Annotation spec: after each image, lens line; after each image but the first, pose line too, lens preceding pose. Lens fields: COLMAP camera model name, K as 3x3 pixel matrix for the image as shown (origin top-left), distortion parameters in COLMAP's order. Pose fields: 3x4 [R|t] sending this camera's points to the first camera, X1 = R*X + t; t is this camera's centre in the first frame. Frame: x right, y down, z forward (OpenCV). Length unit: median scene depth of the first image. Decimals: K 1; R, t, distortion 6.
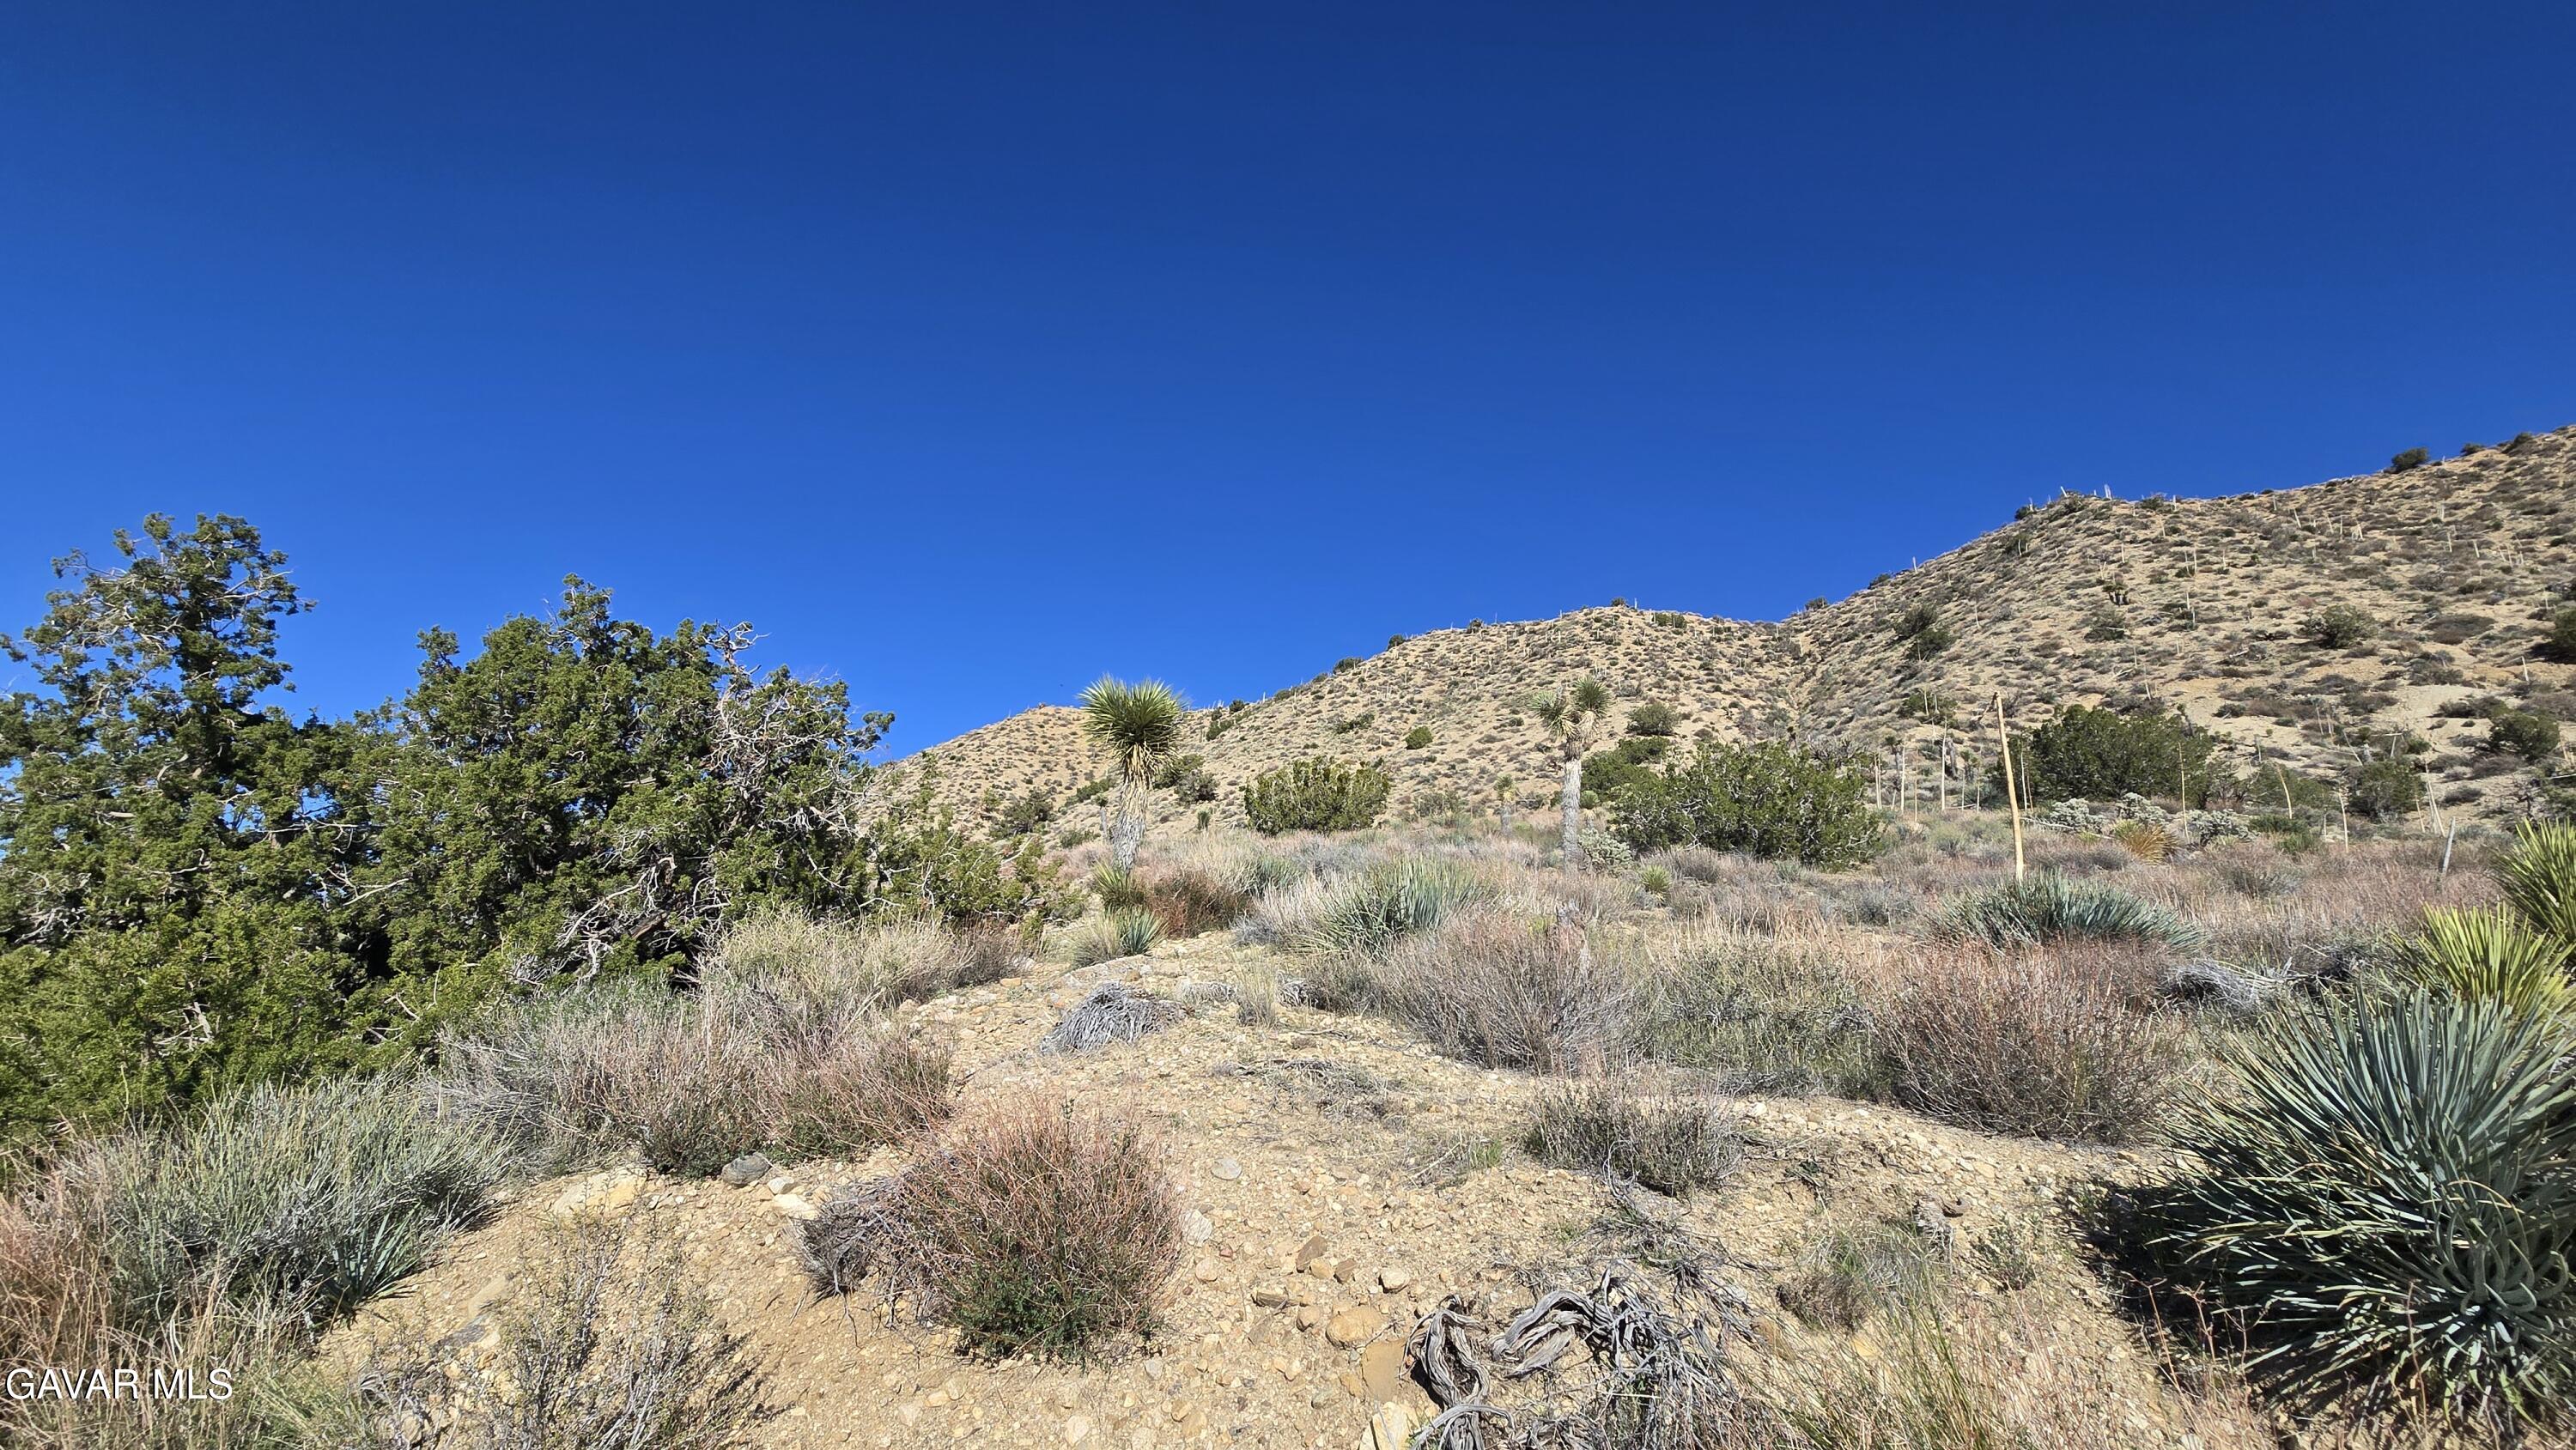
lens RADIAL K [[1054.7, 0, 1279.2], [0, 1054.7, 734.5], [0, 0, 1]] dist [-0.001686, 0.000592]
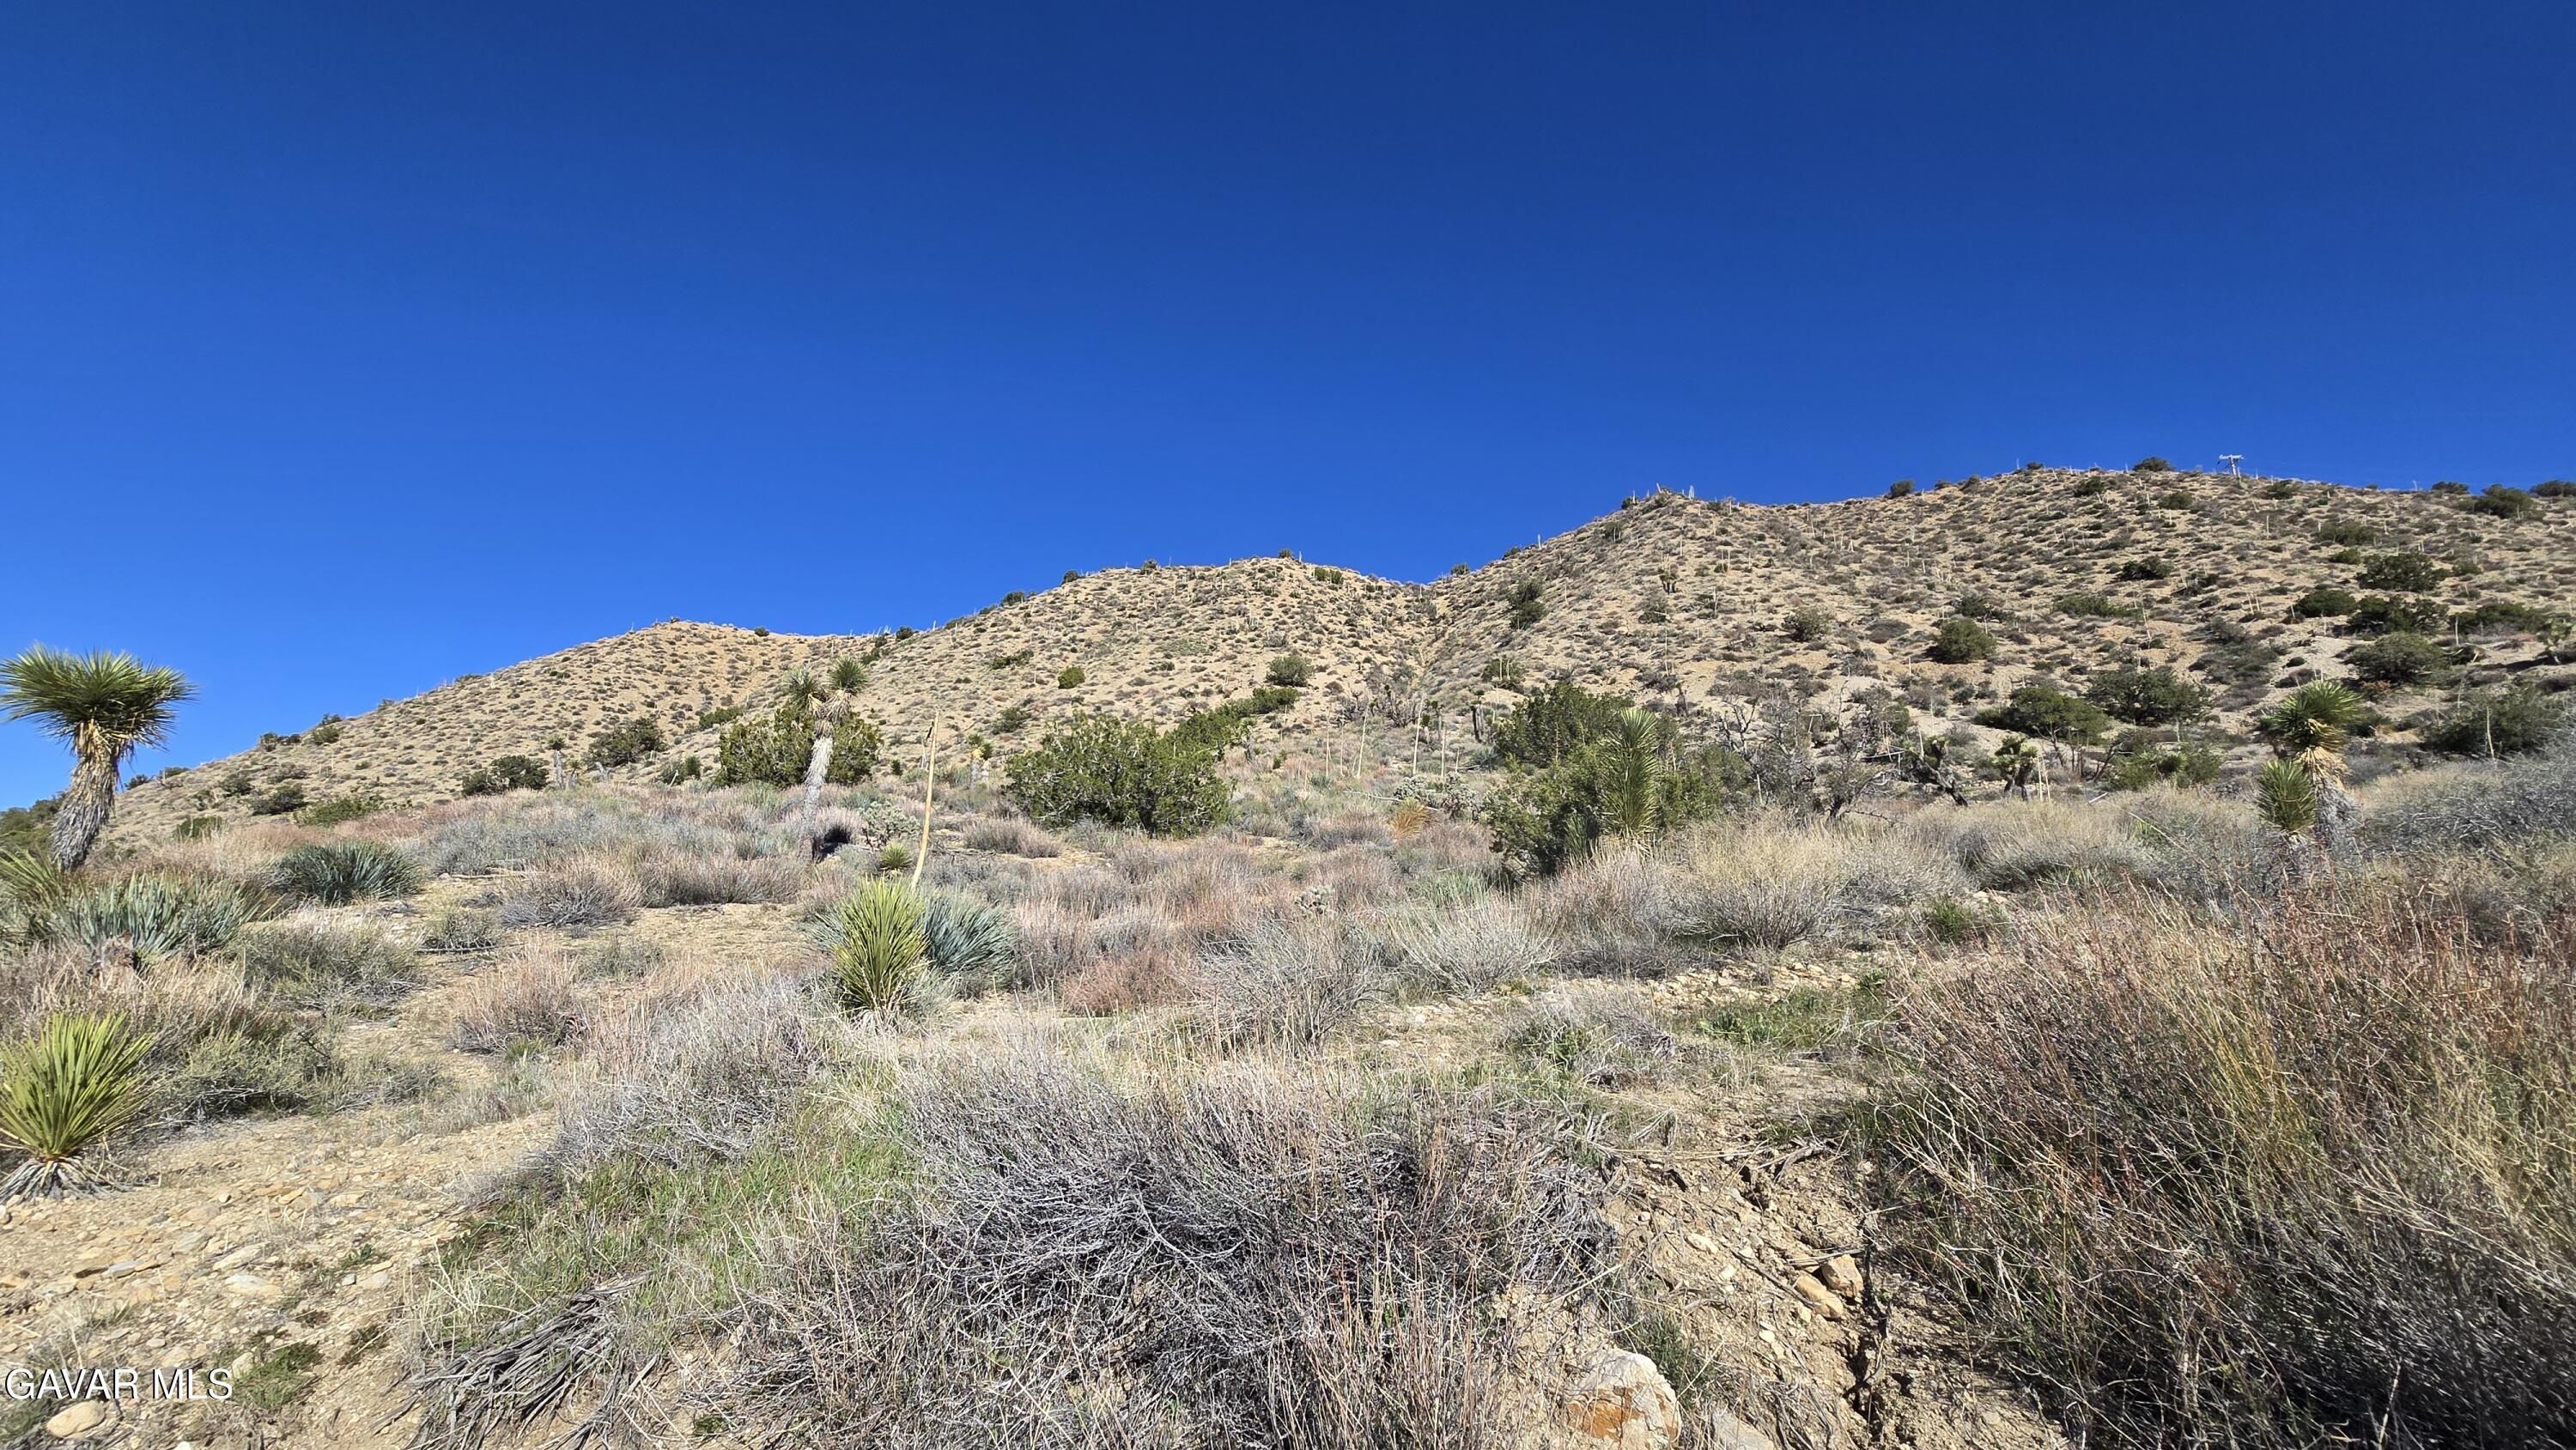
lens RADIAL K [[1054.7, 0, 1279.6], [0, 1054.7, 730.6], [0, 0, 1]] dist [-0.001686, 0.000592]
pose [[0.961648, 0.032252, 0.272384, 0.054847], [-0.047825, 0.997567, 0.050730, -0.007044], [-0.270085, -0.061811, 0.960850, -0.010715]]
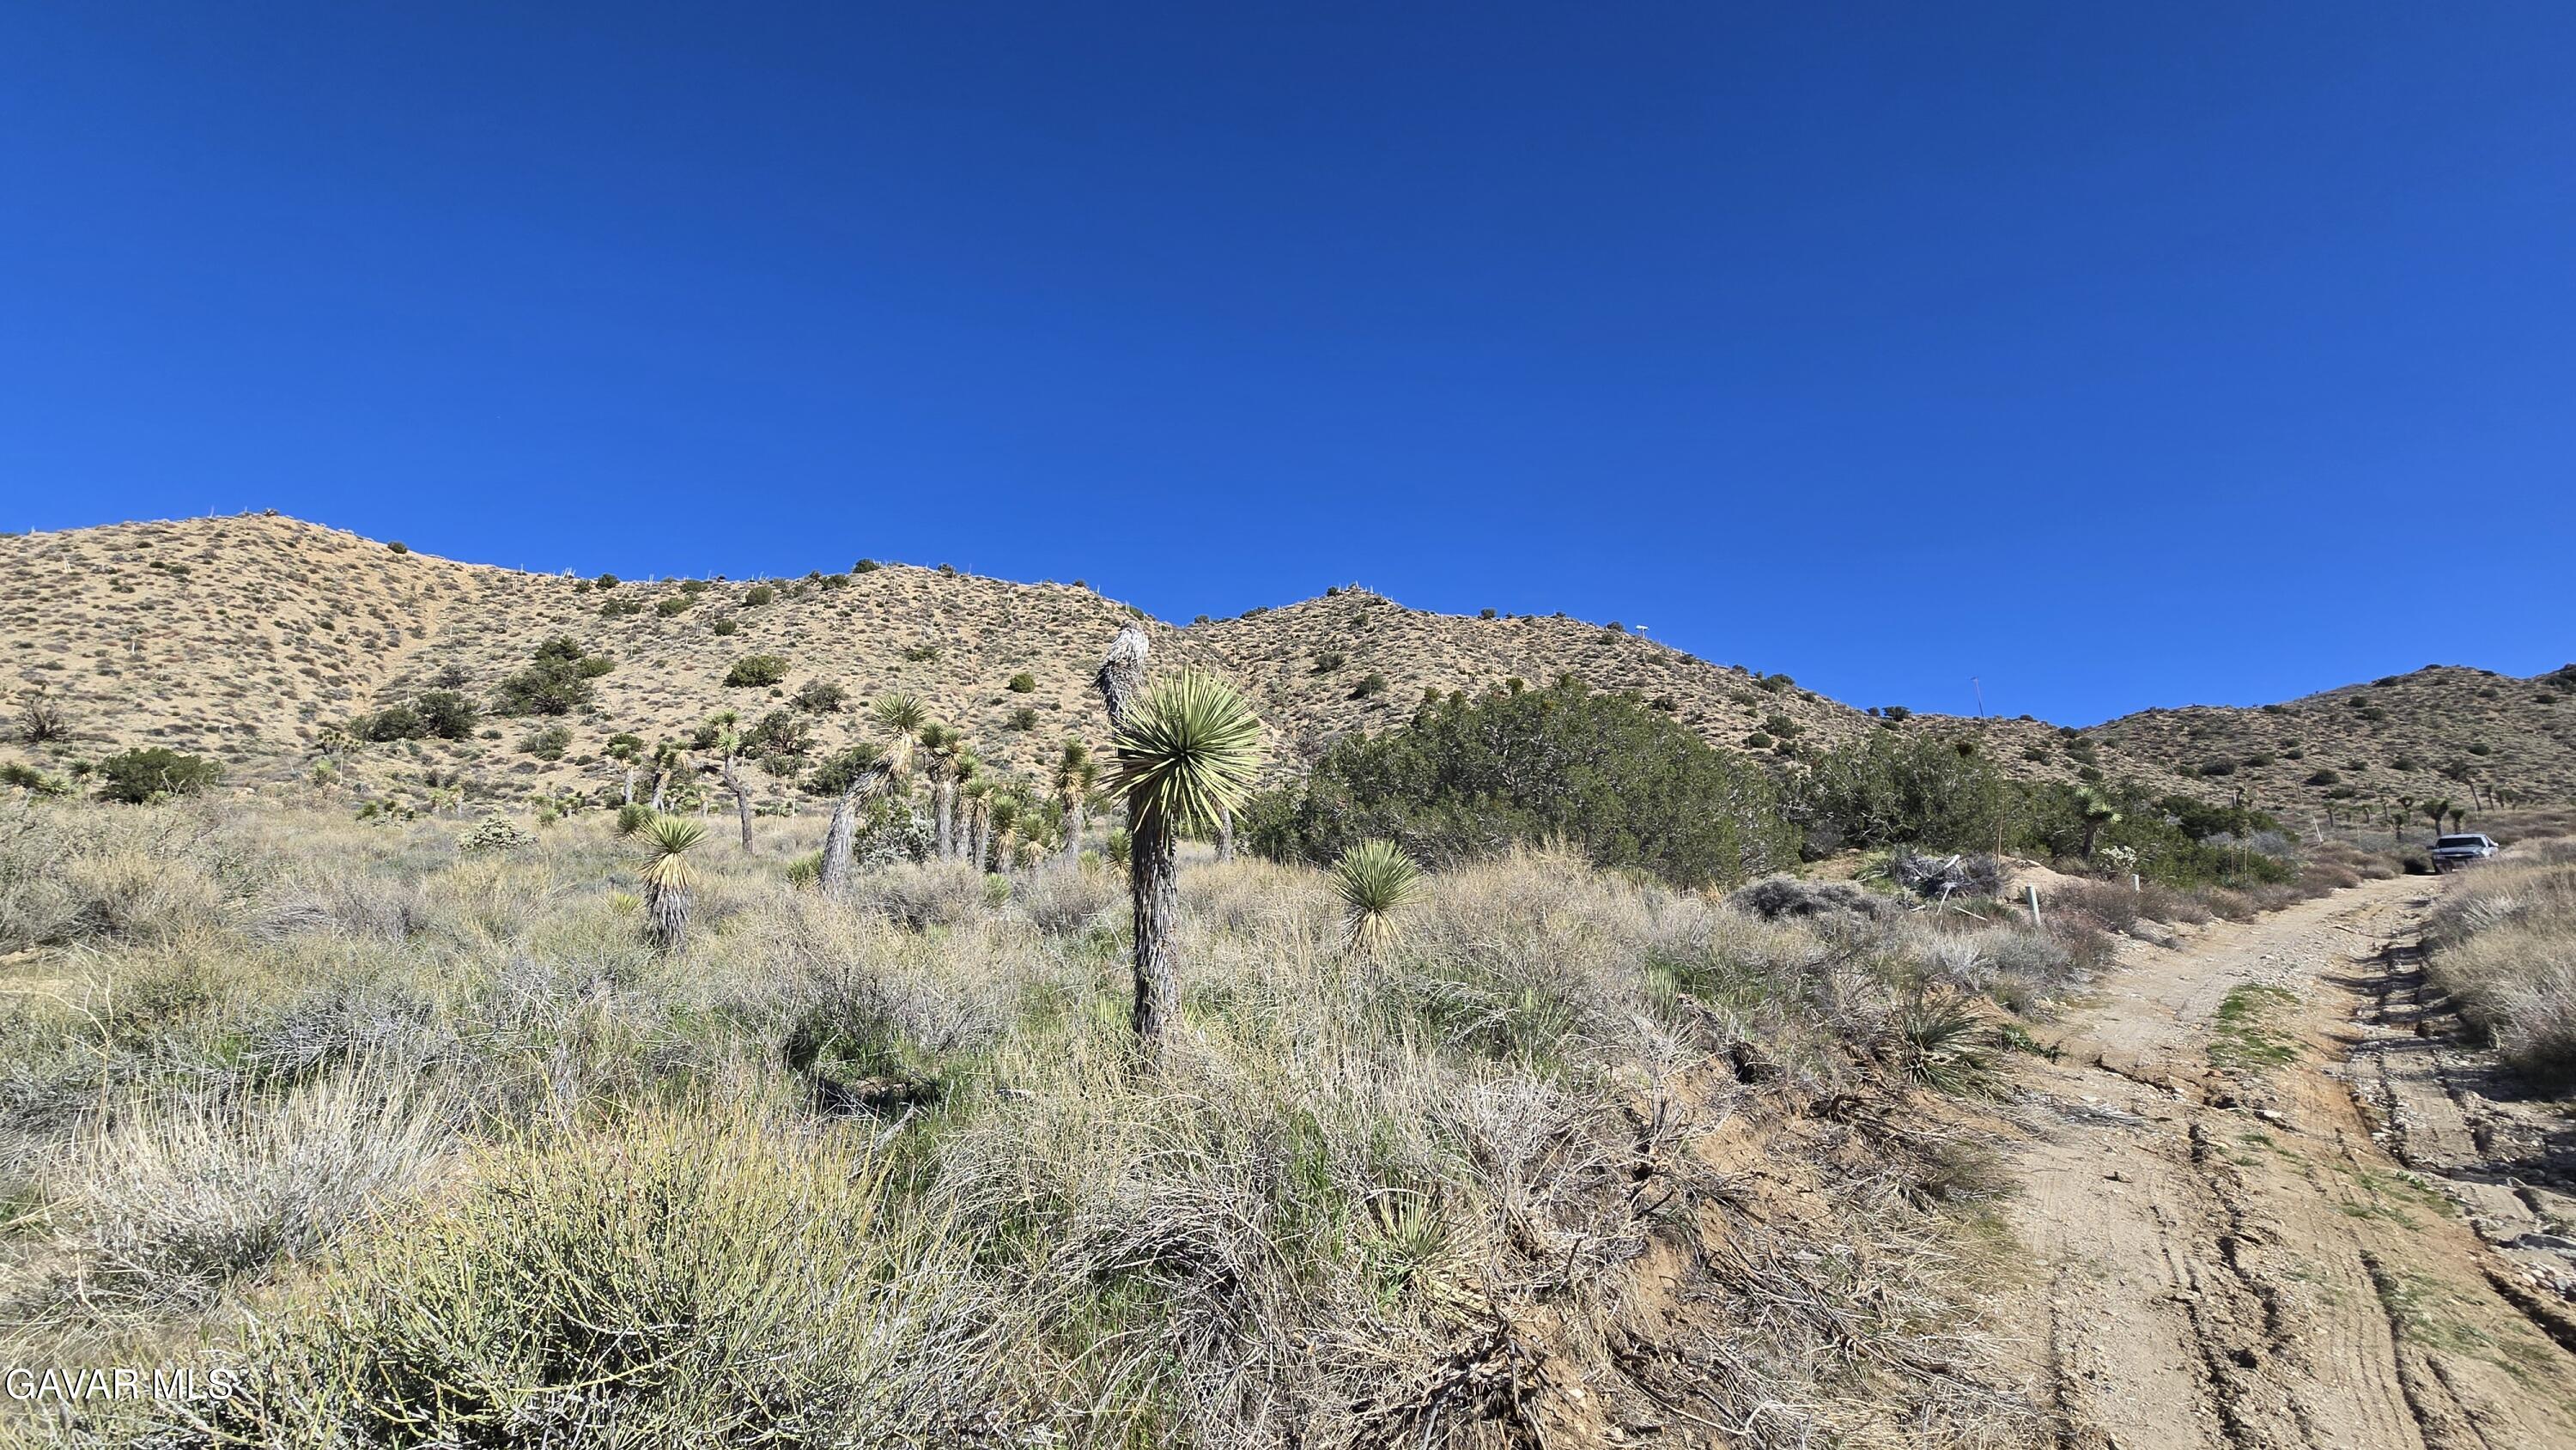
lens RADIAL K [[1054.7, 0, 1279.4], [0, 1054.7, 736.0], [0, 0, 1]] dist [-0.001686, 0.000592]
pose [[0.674545, 0.127230, 0.727187, -0.514386], [-0.169840, 0.985360, -0.014855, 0.030904], [-0.718431, -0.113485, 0.686279, 0.026425]]
